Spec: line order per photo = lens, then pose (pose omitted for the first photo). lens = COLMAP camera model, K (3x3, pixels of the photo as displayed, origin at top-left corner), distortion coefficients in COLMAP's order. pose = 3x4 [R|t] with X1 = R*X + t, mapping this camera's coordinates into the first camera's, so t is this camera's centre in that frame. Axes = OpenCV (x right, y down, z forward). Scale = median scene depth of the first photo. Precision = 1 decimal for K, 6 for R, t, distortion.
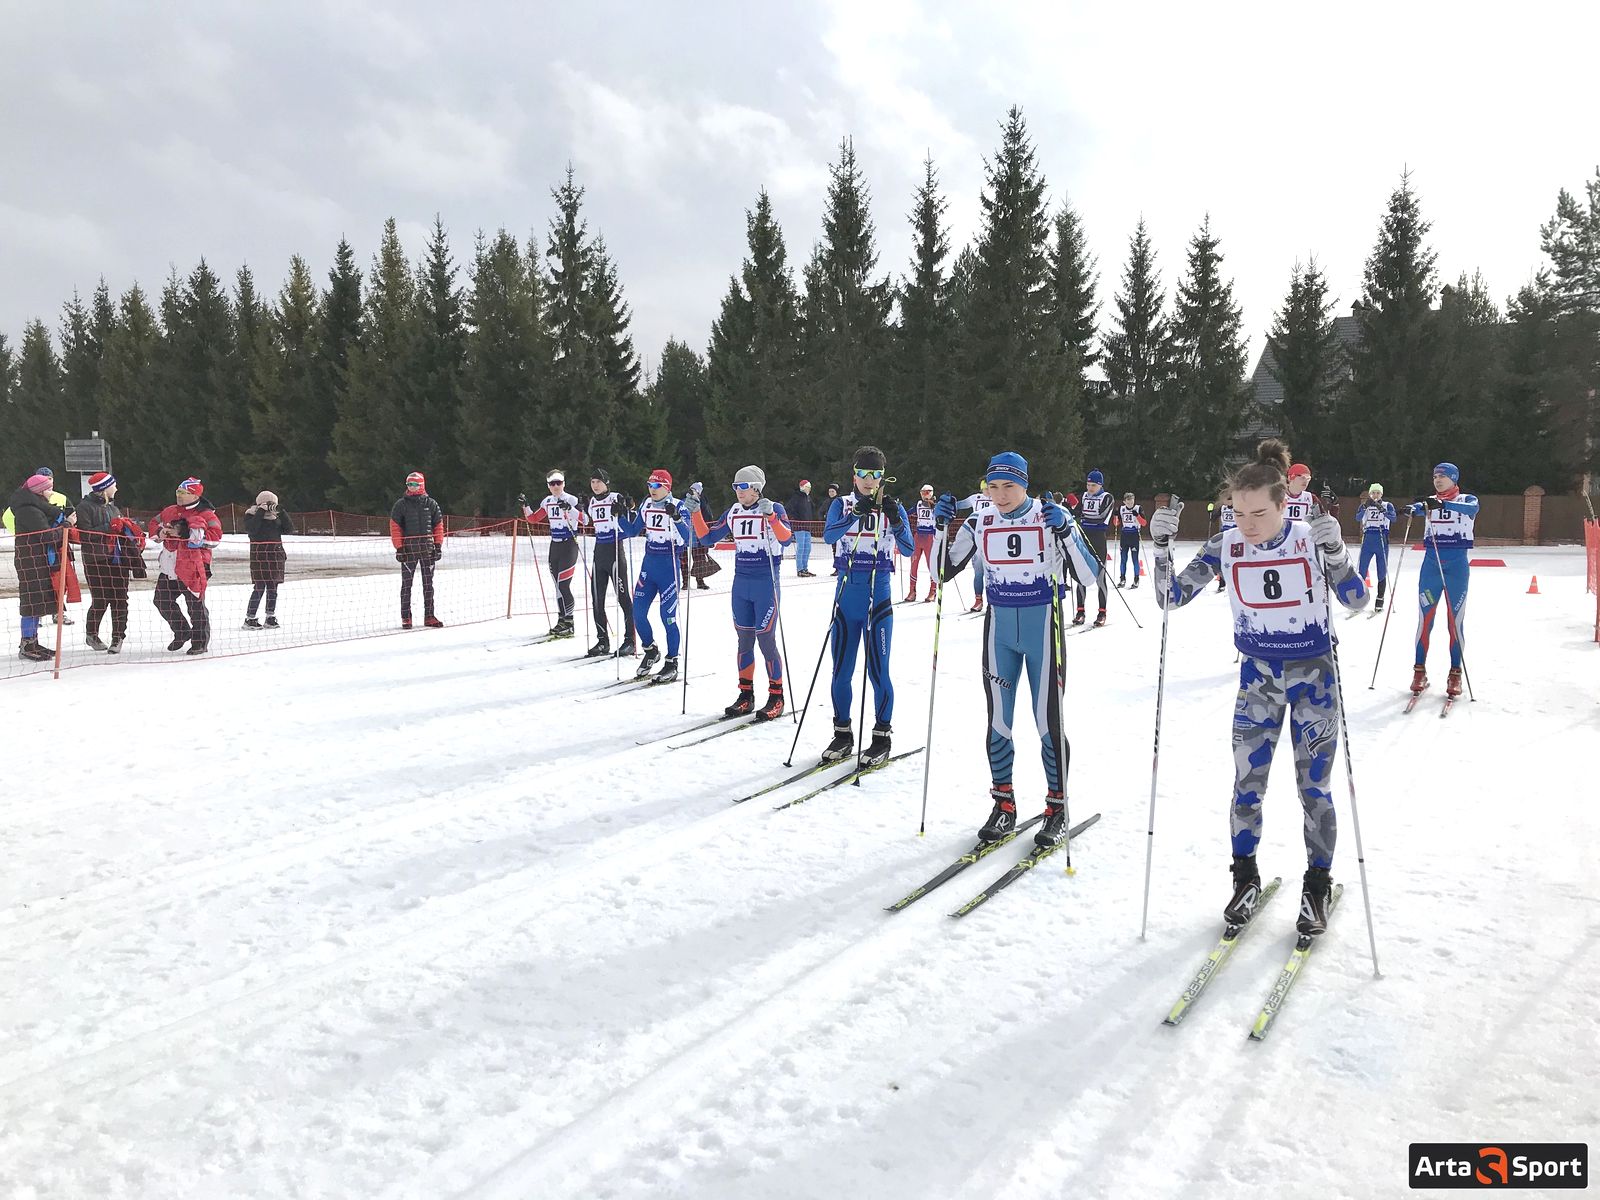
lens RADIAL K [[1311.3, 0, 795.7], [0, 1311.3, 599.0], [0, 0, 1]] dist [0.027537, -0.025085]
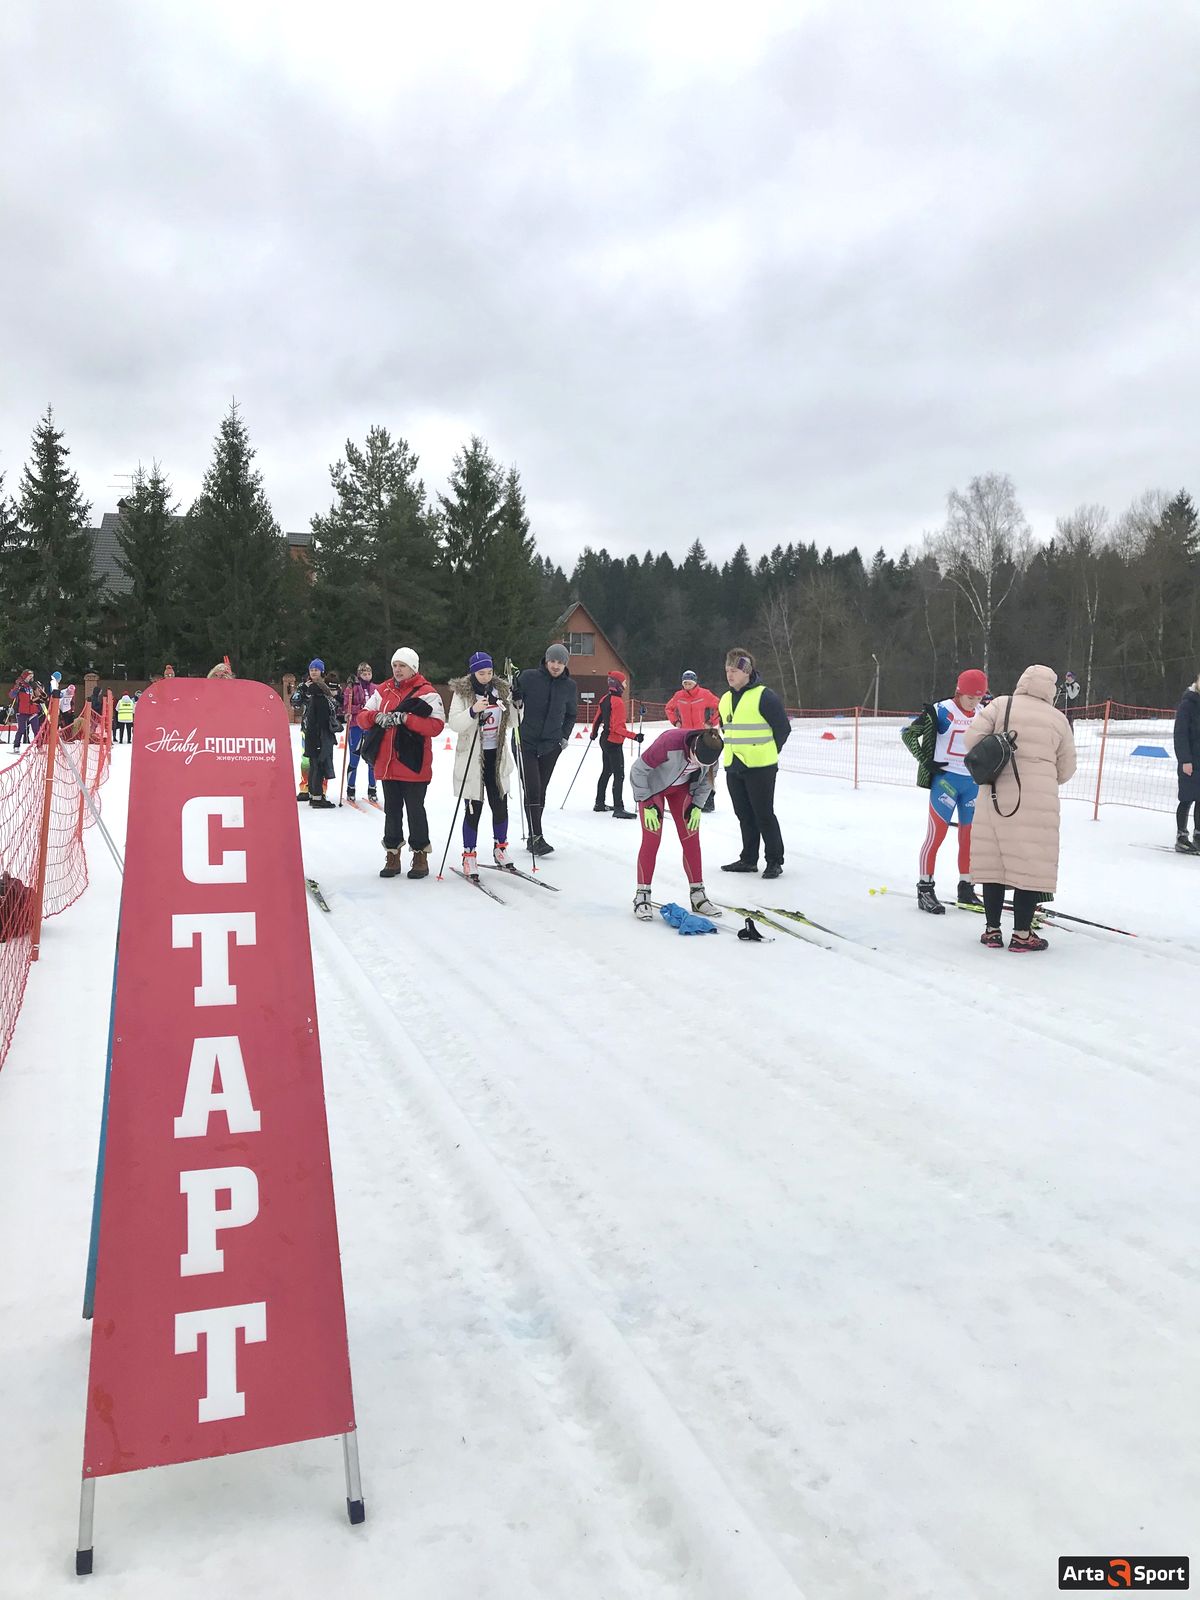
lens RADIAL K [[1306.0, 0, 623.8], [0, 1306.0, 805.1], [0, 0, 1]] dist [0.067069, -0.107667]
pose [[0.648849, -0.060514, 0.758507, -0.189258], [0.049751, 0.998074, 0.037068, 0.003480], [-0.759289, 0.013685, 0.650610, -0.009172]]
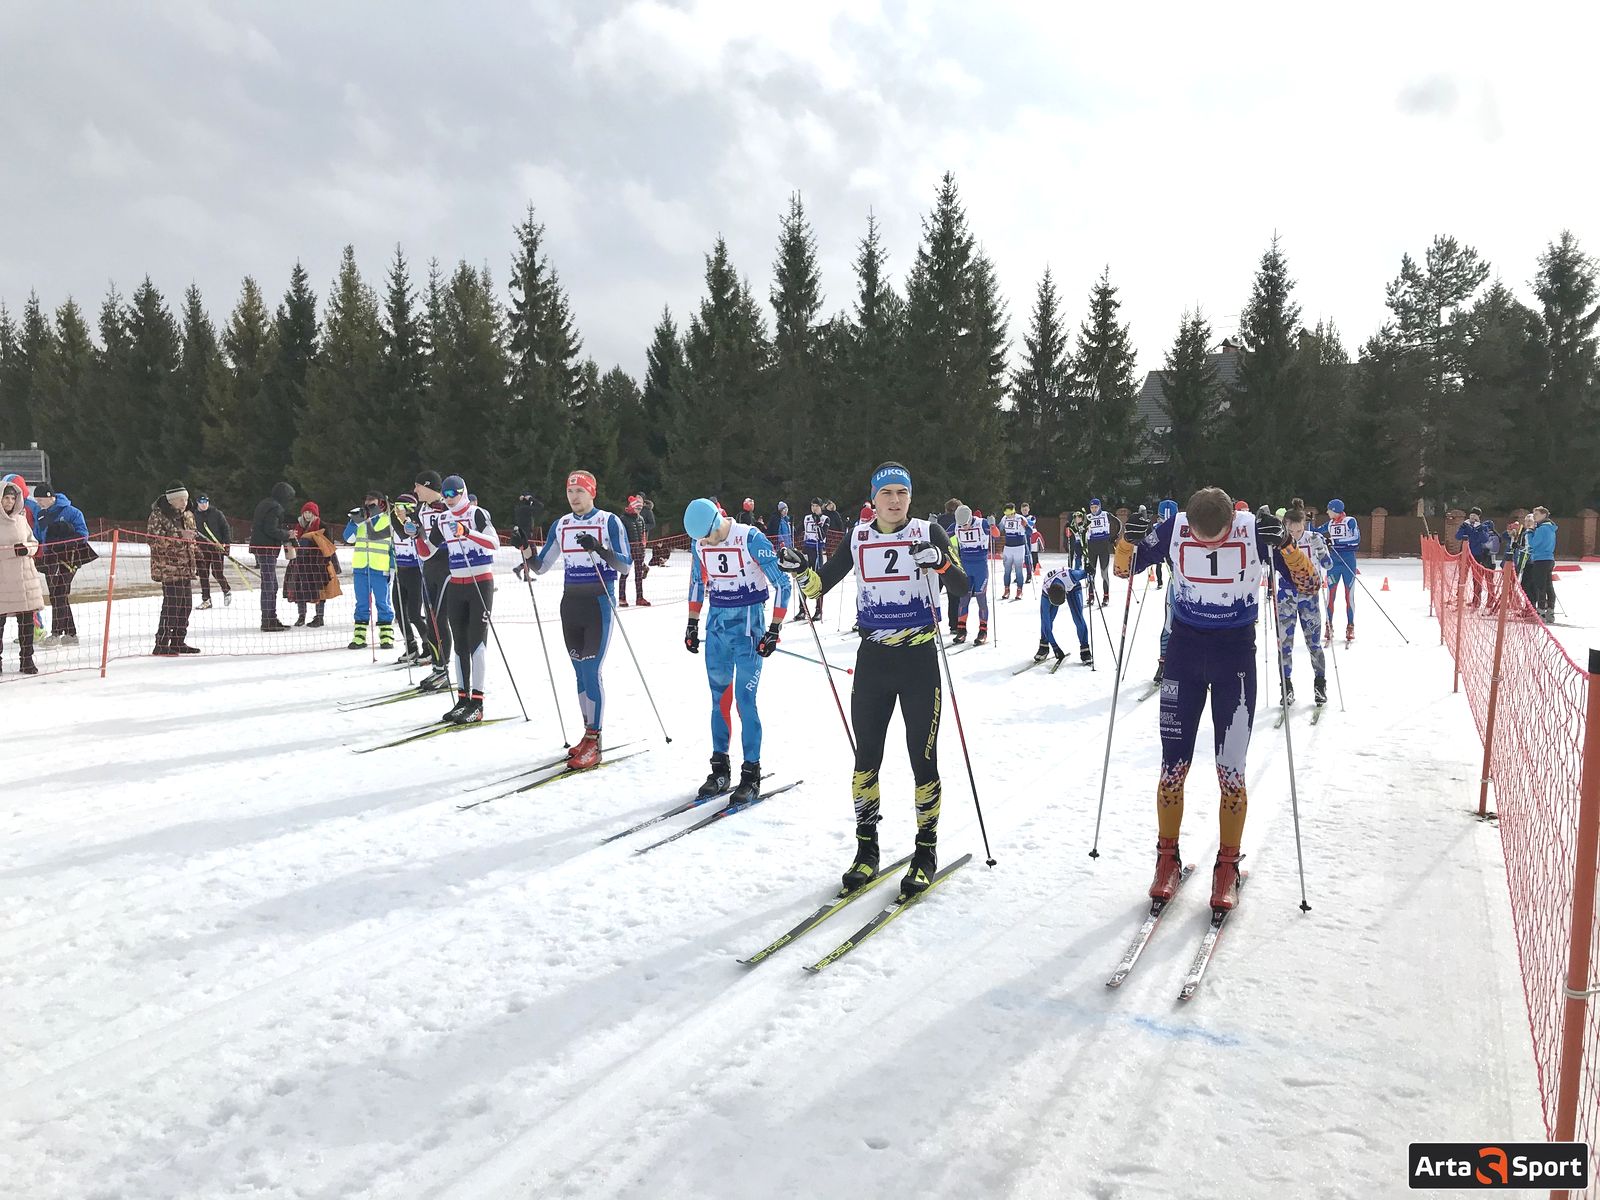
lens RADIAL K [[1307.6, 0, 797.6], [0, 1307.6, 608.1], [0, 0, 1]] dist [0.025657, -0.016644]
pose [[0.995433, 0.000666, 0.095462, -0.056414], [-0.000267, 0.999991, -0.004187, 0.006932], [-0.095464, 0.004142, 0.995424, -0.093554]]
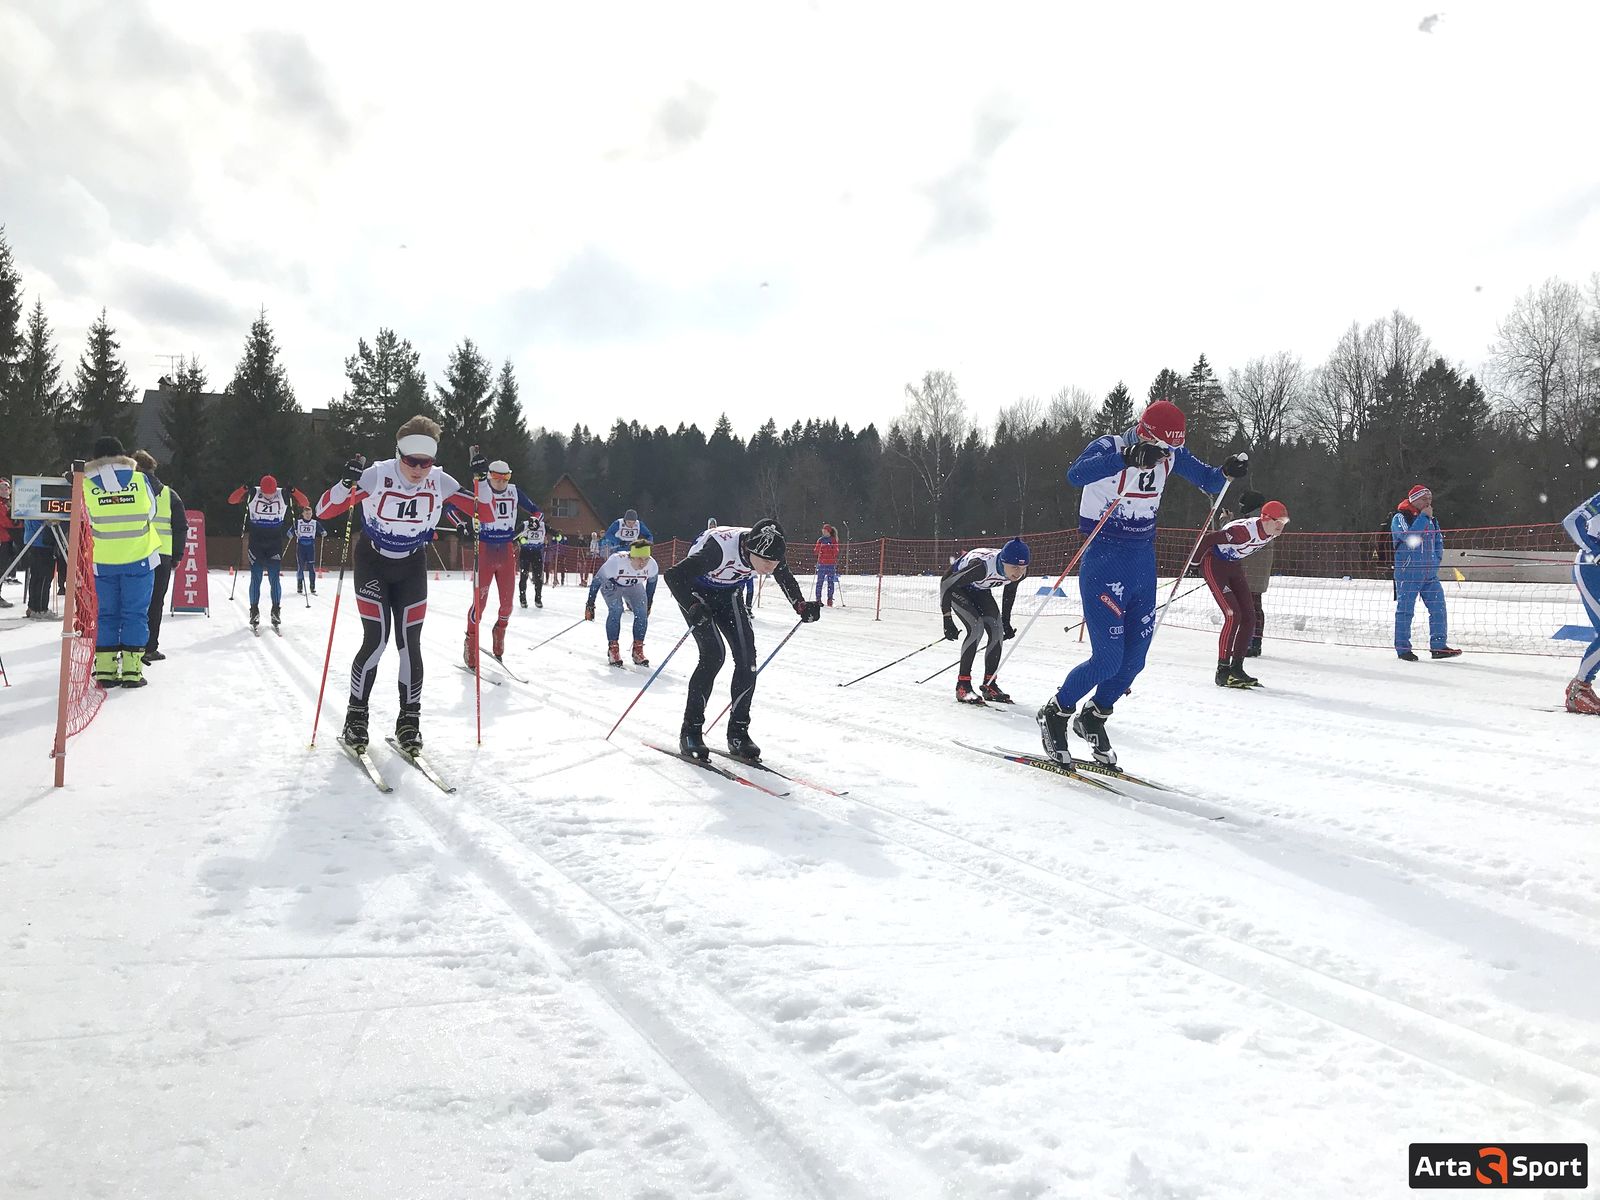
lens RADIAL K [[1301.0, 0, 800.3], [0, 1301.0, 603.2], [0, 0, 1]] dist [0.009452, 0.010226]
pose [[0.574194, -0.018550, 0.818509, -0.312569], [0.045743, 0.998909, -0.009450, 0.027528], [-0.817440, 0.042867, 0.574416, -0.229144]]
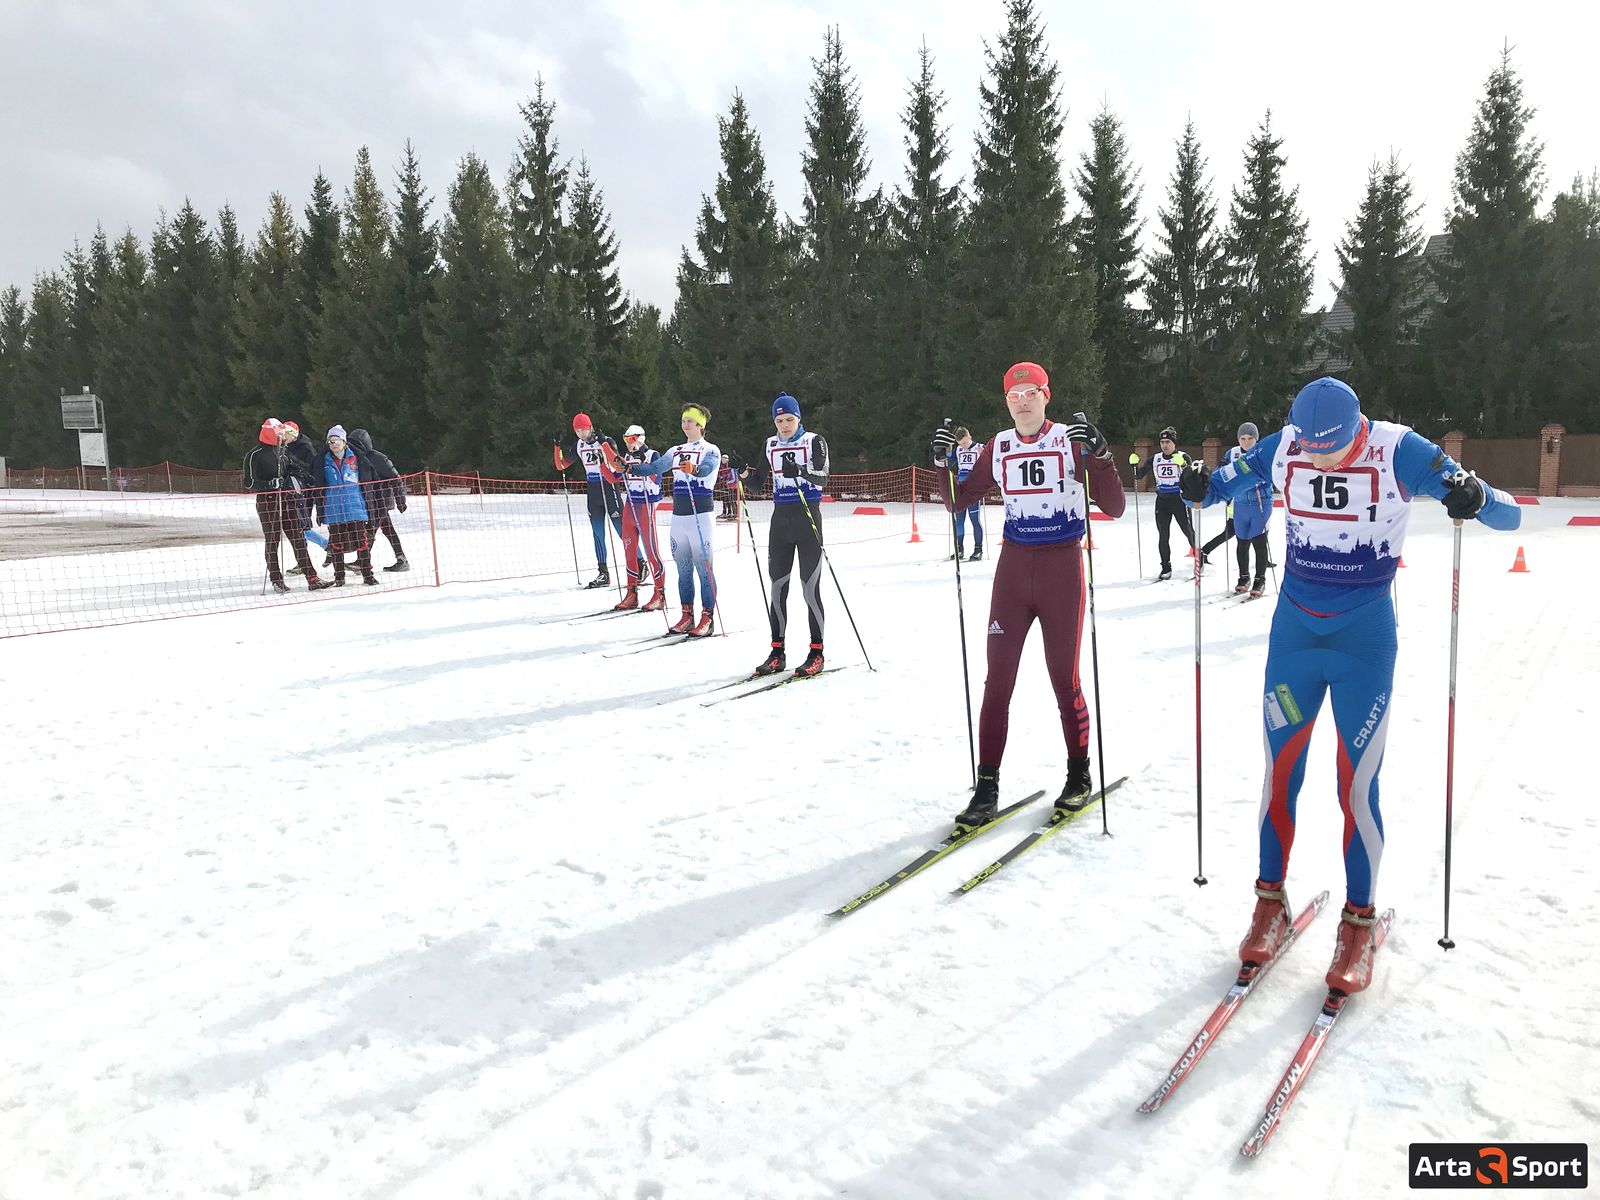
lens RADIAL K [[1315.3, 0, 792.2], [0, 1315.3, 593.5], [0, 0, 1]] dist [0.012438, 0.012290]
pose [[0.997519, -0.003705, -0.070297, 0.061377], [0.006025, 0.999443, 0.032828, -0.007709], [0.070136, -0.033170, 0.996986, 0.107102]]
